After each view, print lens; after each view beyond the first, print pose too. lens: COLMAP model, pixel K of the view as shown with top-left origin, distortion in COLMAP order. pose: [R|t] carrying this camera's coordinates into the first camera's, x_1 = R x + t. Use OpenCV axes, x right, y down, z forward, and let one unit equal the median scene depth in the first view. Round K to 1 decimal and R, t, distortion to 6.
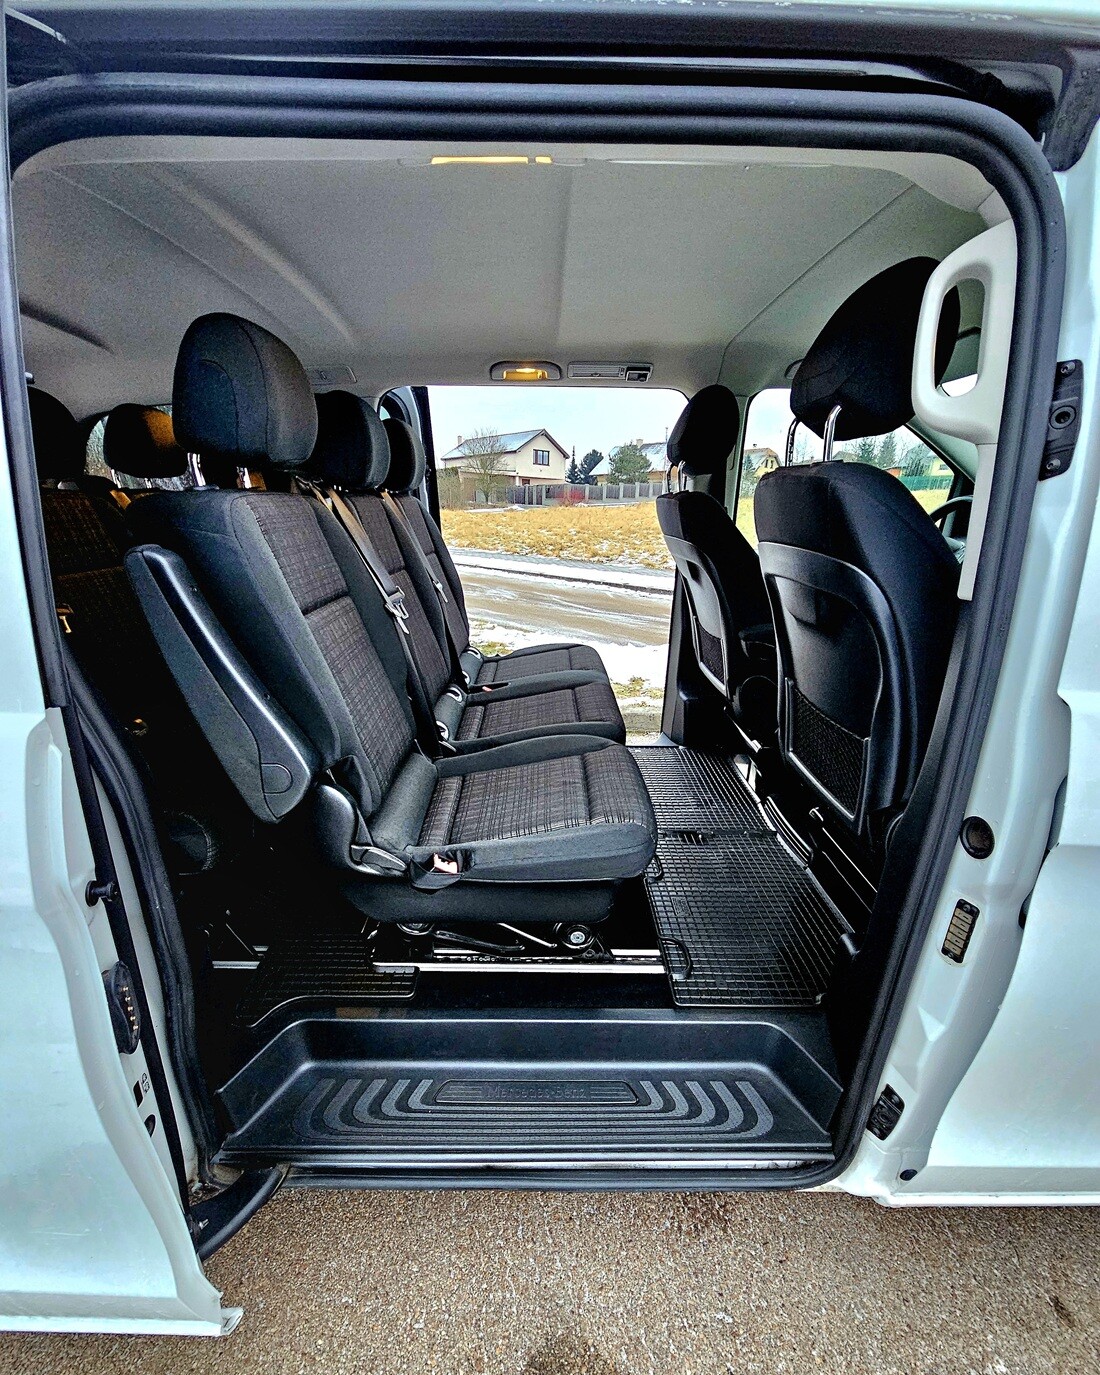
lens RADIAL K [[604.7, 0, 549.0], [0, 604.7, 733.7], [0, 0, 1]] dist [-0.001020, 0.000247]
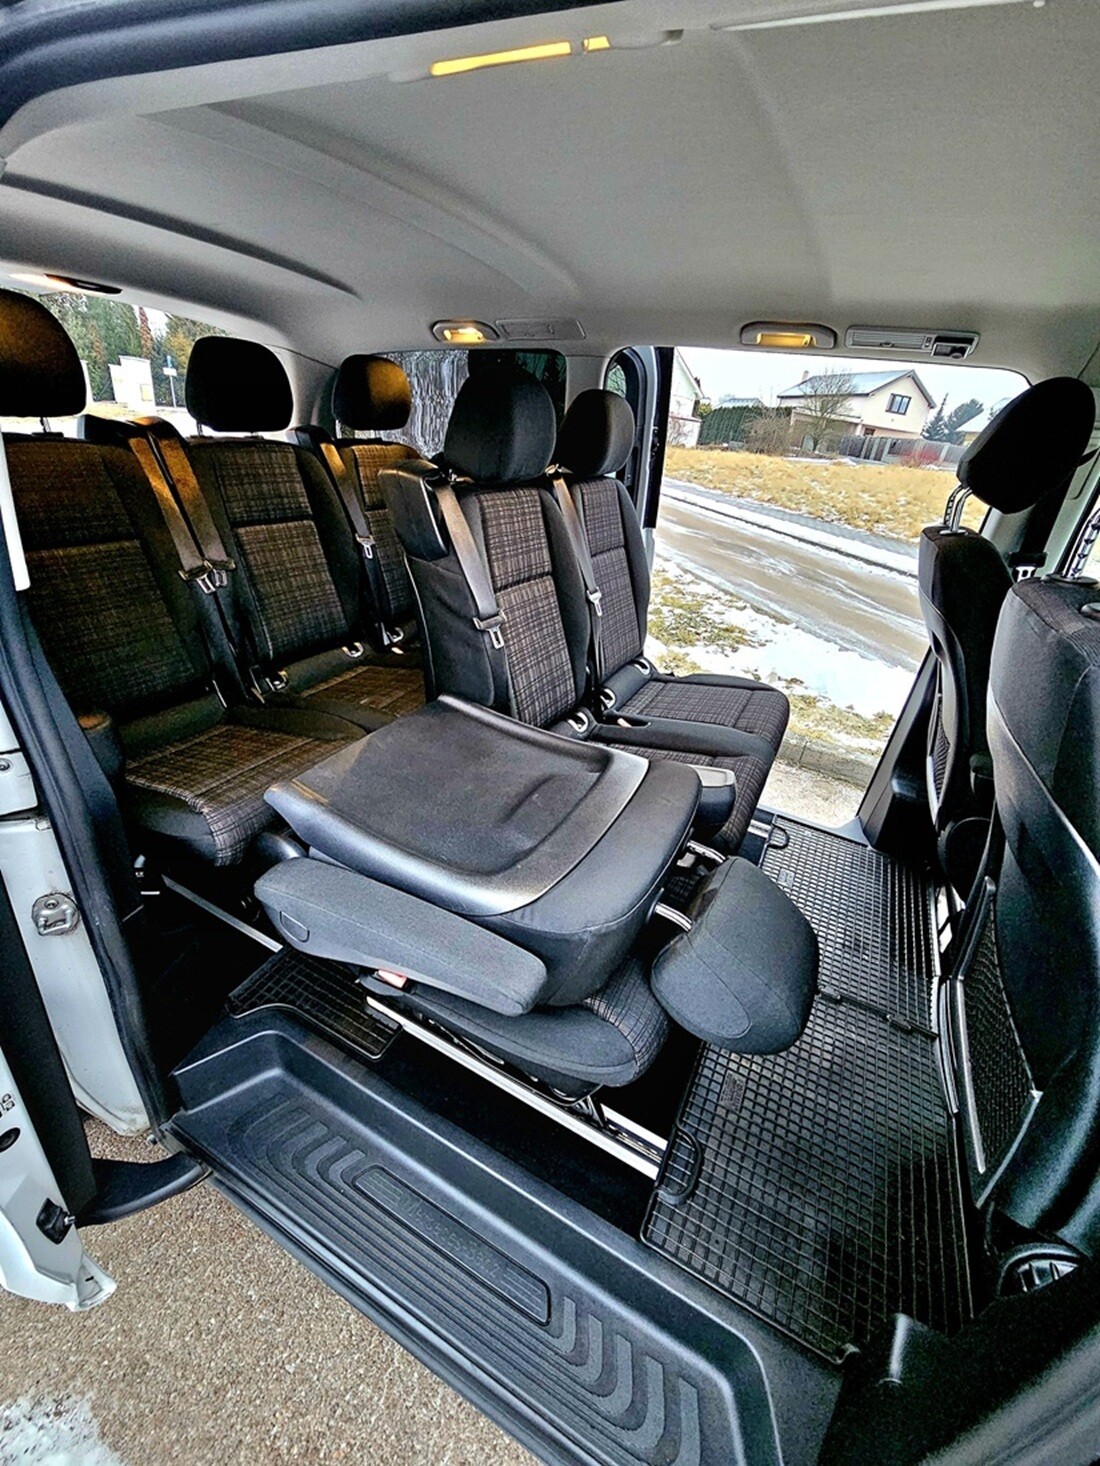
lens RADIAL K [[603.5, 0, 550.0], [0, 603.5, 733.0], [0, 0, 1]] dist [0.000088, -0.000082]
pose [[0.880098, 0.292444, -0.374036, 0.117455], [-0.256656, 0.955805, 0.143401, -0.138828], [0.399443, -0.030209, 0.916260, 0.153538]]
